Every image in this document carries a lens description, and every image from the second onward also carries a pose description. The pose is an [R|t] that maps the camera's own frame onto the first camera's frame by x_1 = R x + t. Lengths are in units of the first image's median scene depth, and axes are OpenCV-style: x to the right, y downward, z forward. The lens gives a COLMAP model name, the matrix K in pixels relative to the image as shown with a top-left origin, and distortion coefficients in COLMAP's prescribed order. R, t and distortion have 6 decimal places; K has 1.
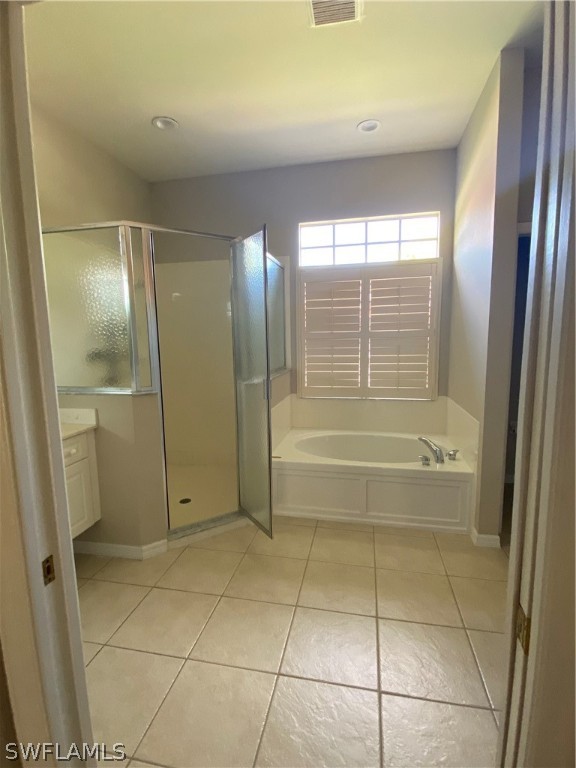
lens RADIAL K [[374.0, 0, 288.0], [0, 374.0, 384.0], [0, 0, 1]] dist [-0.017903, 0.000122]
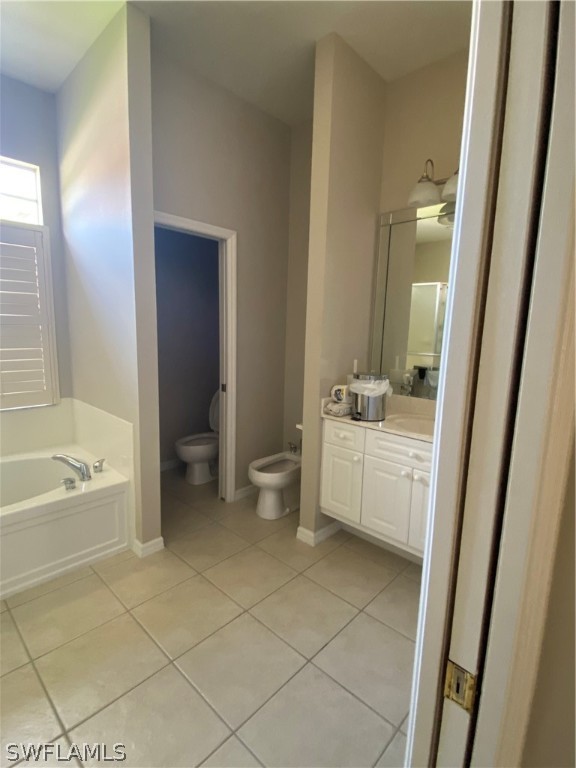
lens RADIAL K [[374.0, 0, 288.0], [0, 374.0, 384.0], [0, 0, 1]] dist [-0.017903, 0.000122]
pose [[0.504599, -0.091438, 0.858498, -0.052167], [0.066412, 0.995540, 0.066999, -0.025404], [-0.860796, 0.023207, 0.508421, 0.191489]]
